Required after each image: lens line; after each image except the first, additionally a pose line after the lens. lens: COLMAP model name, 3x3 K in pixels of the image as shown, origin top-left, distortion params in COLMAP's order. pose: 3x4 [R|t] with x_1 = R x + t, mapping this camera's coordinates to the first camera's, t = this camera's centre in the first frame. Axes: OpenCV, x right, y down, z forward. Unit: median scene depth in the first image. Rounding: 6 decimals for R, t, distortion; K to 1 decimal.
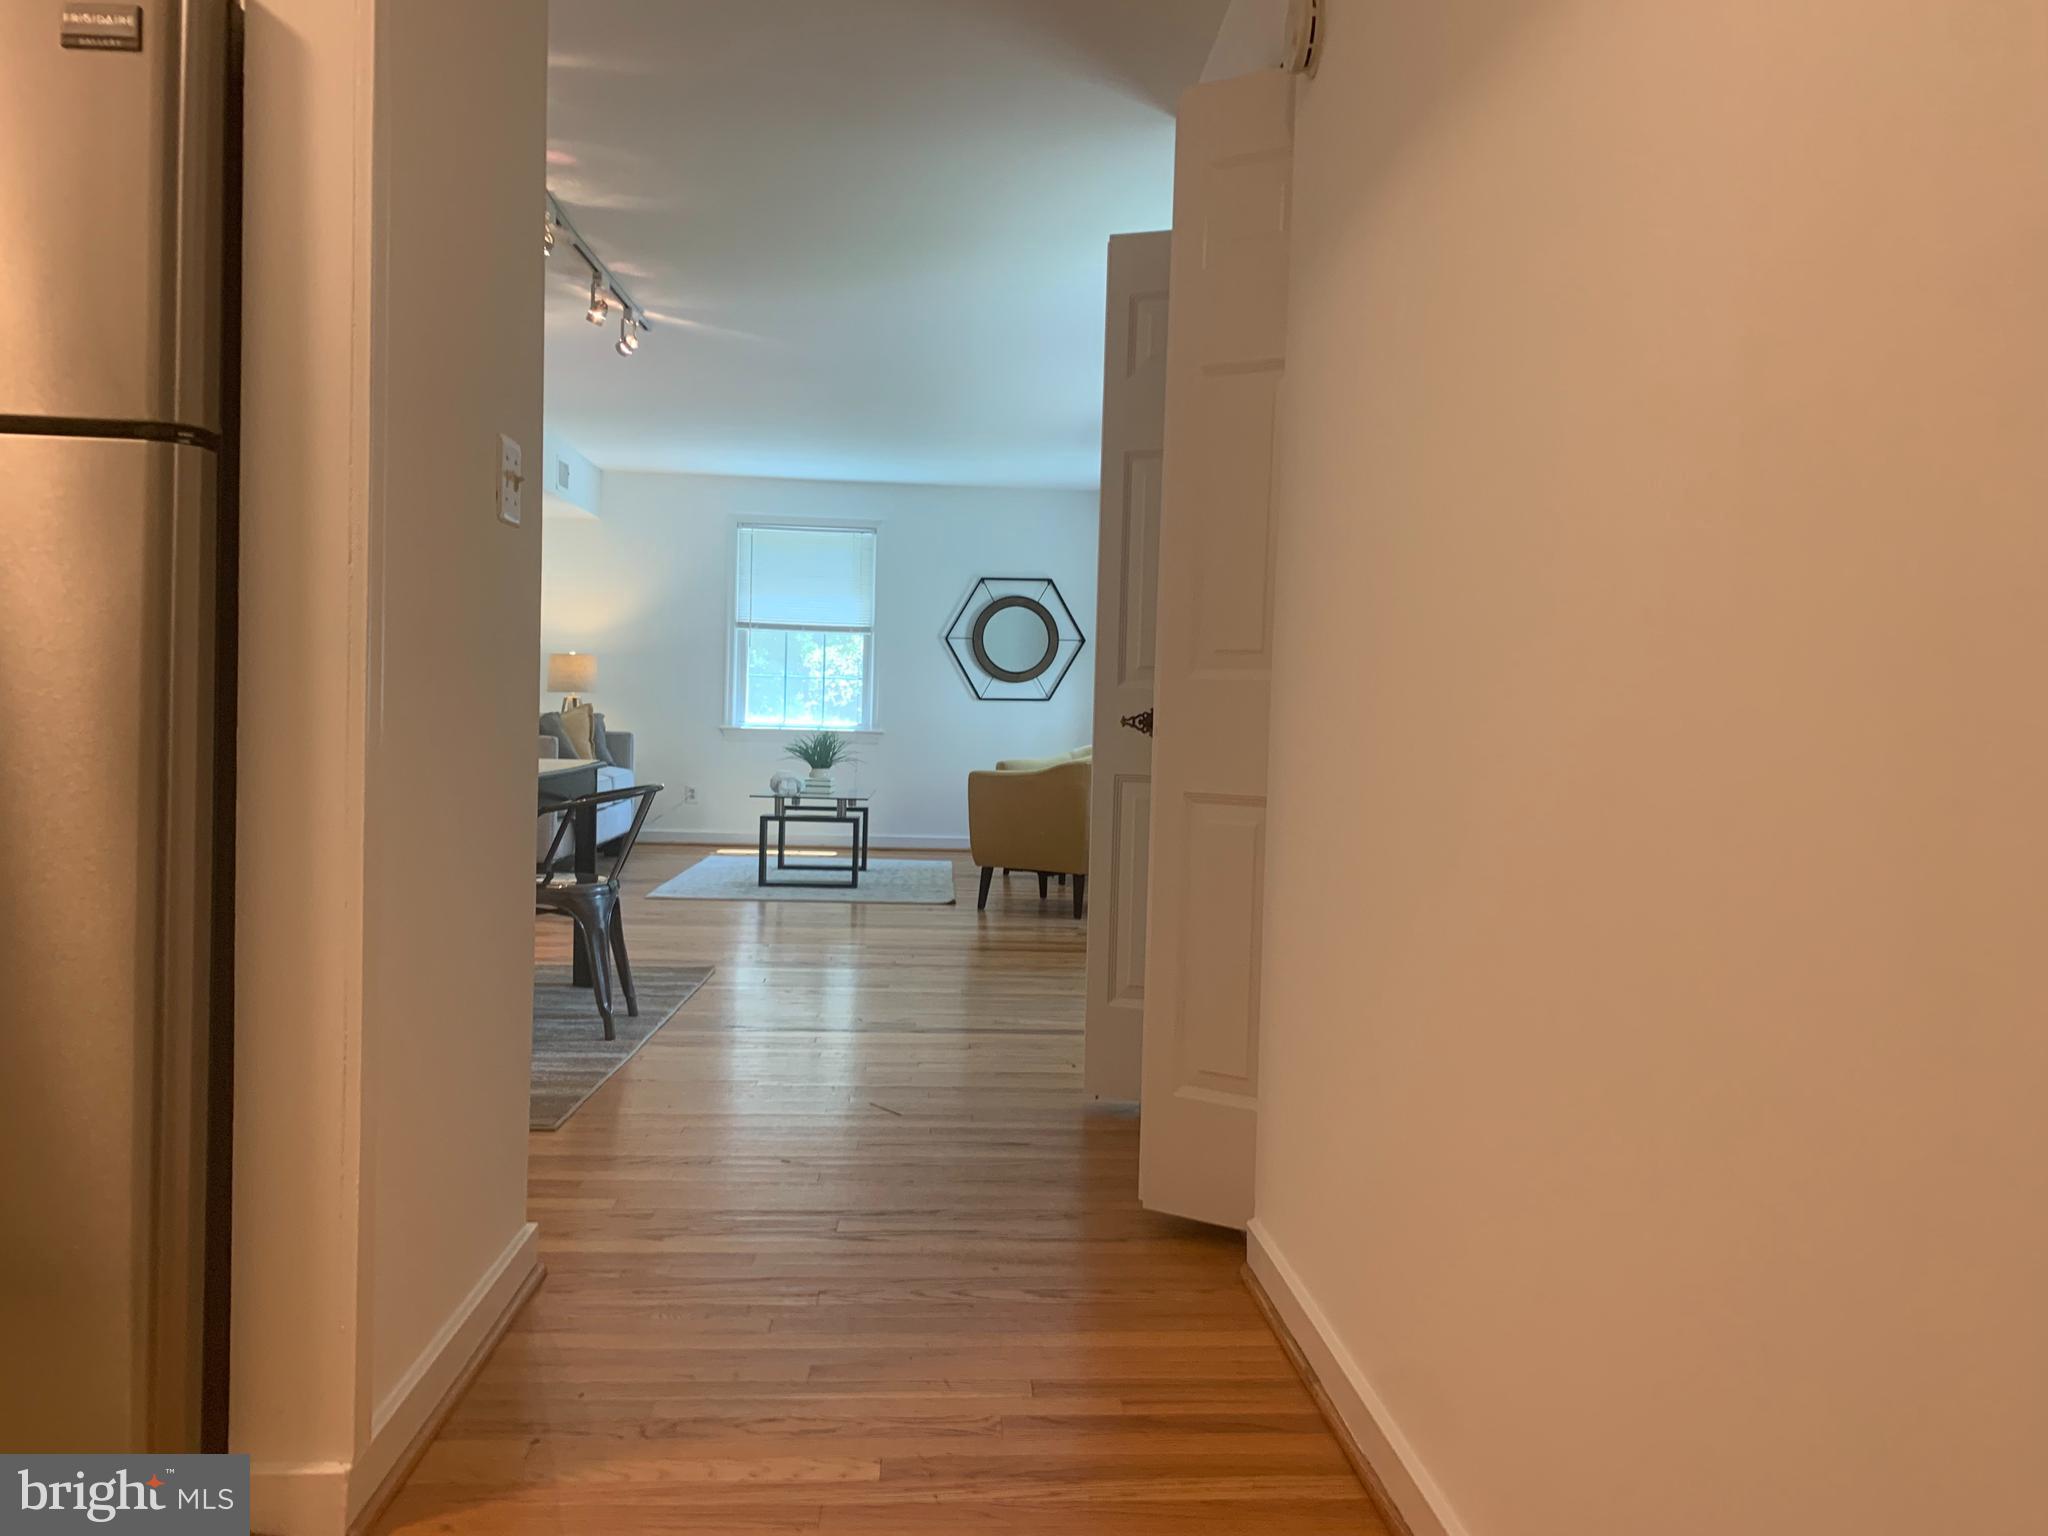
lens RADIAL K [[1557.8, 0, 1085.7], [0, 1557.8, 786.5], [0, 0, 1]] dist [0.044815, -0.049829]
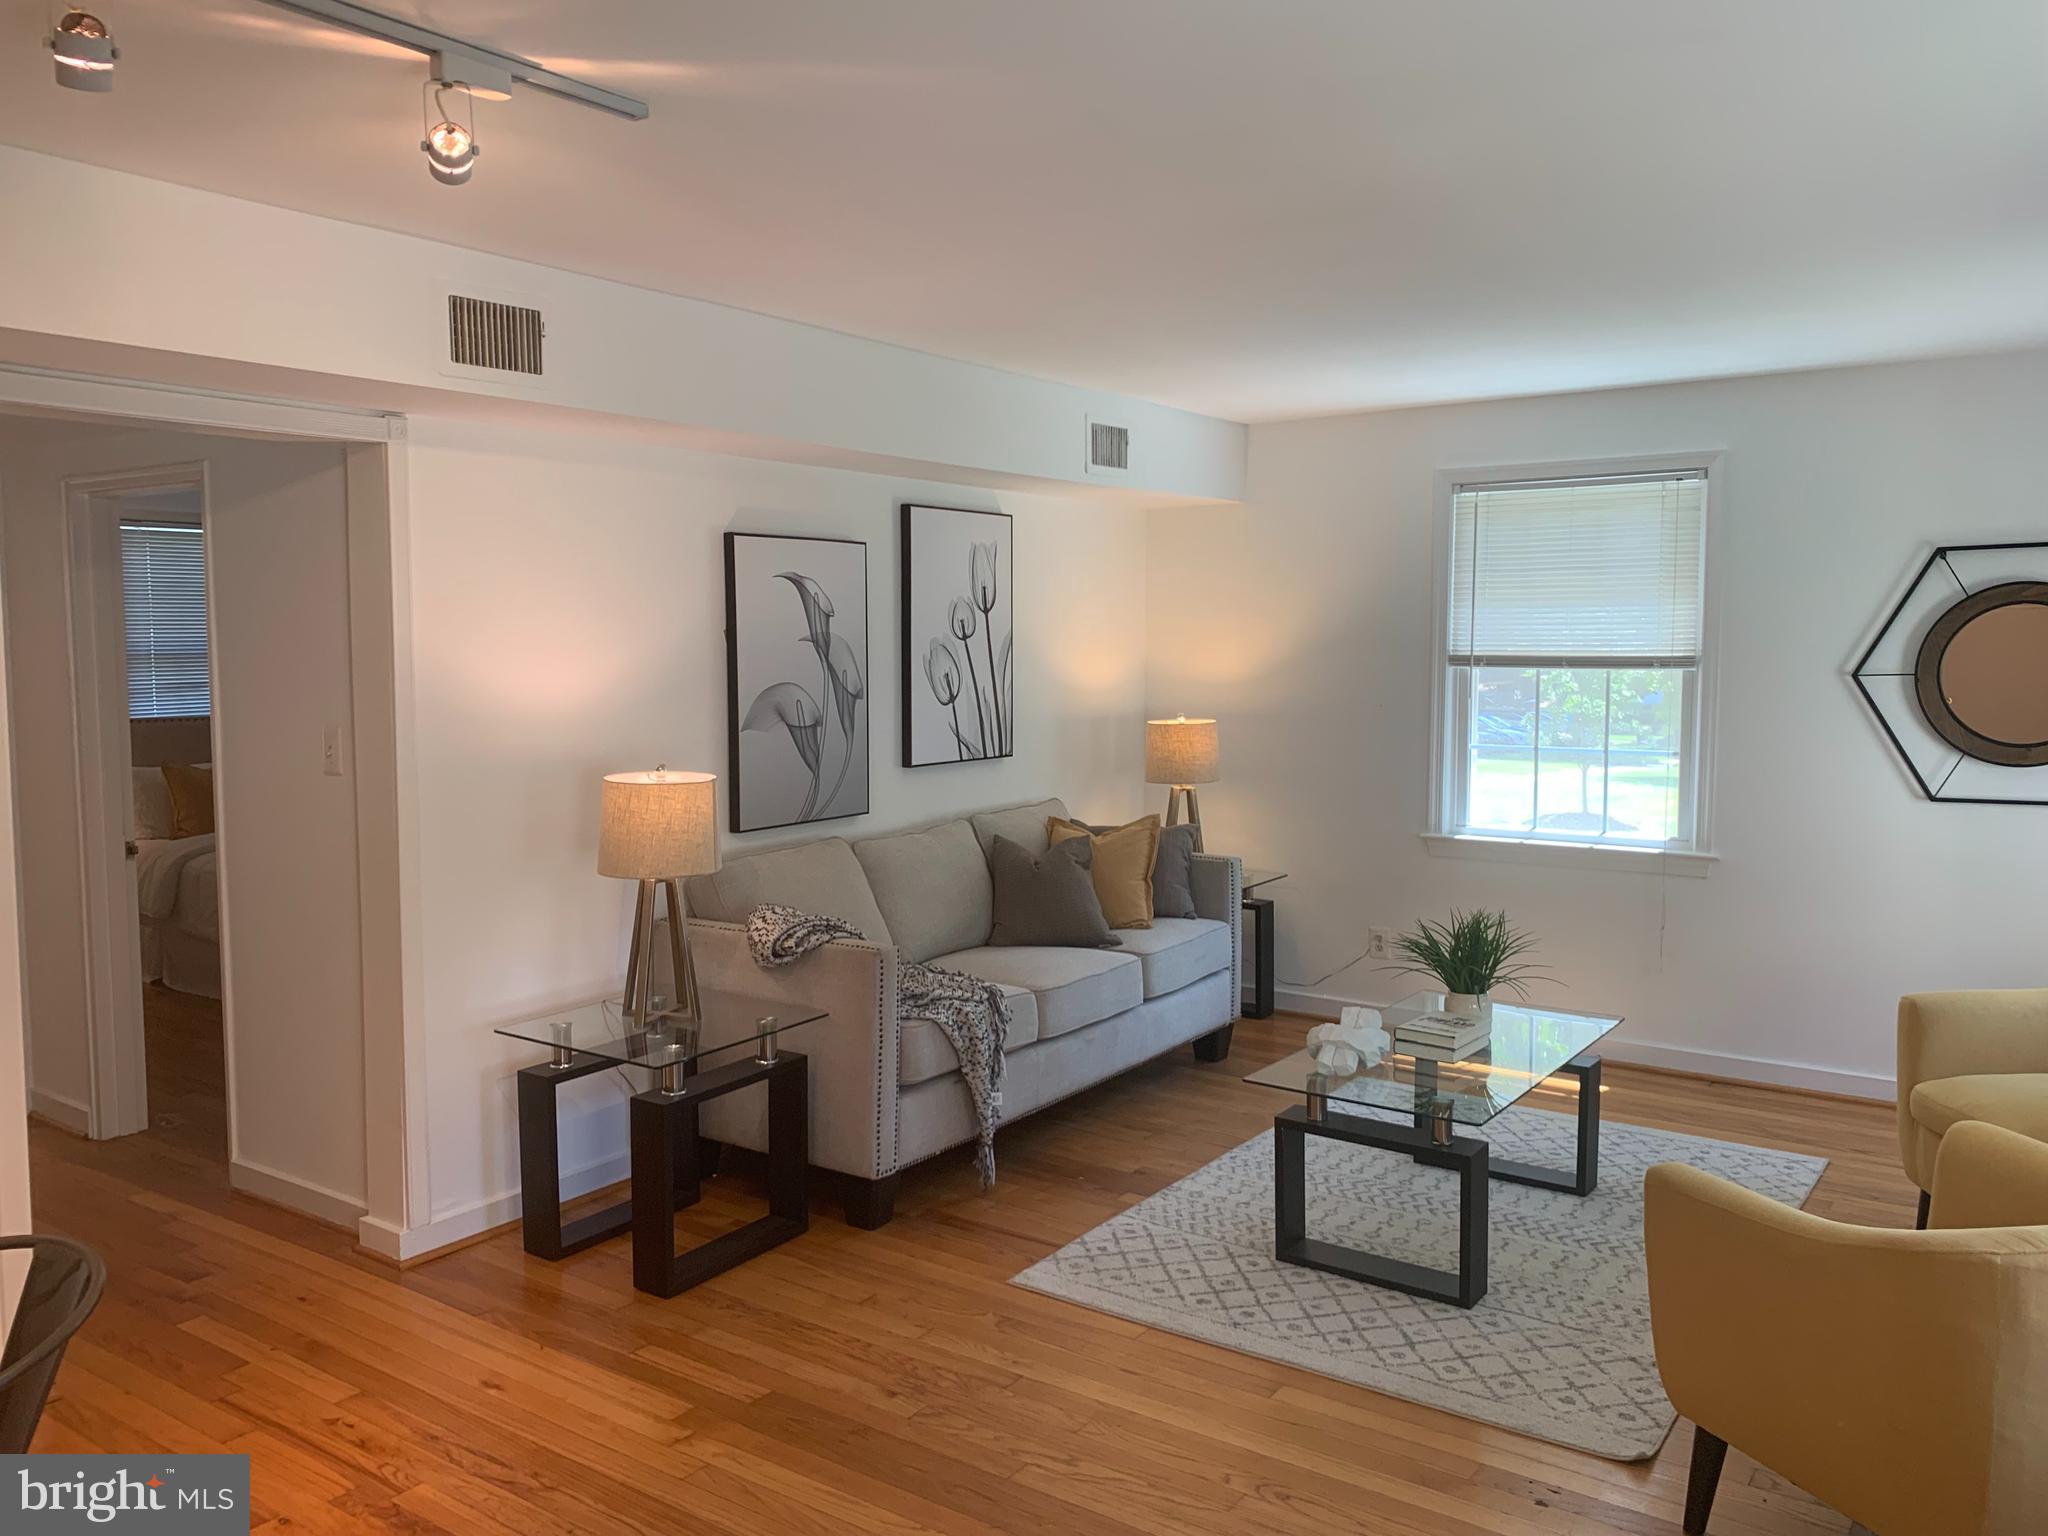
lens RADIAL K [[1557.8, 0, 1027.9], [0, 1557.8, 756.1], [0, 0, 1]] dist [0.044815, -0.049829]
pose [[0.756387, 0.016972, -0.653905, 0.038753], [-0.001050, 0.999694, 0.024732, -0.083522], [0.654124, -0.018021, 0.756173, 0.464131]]
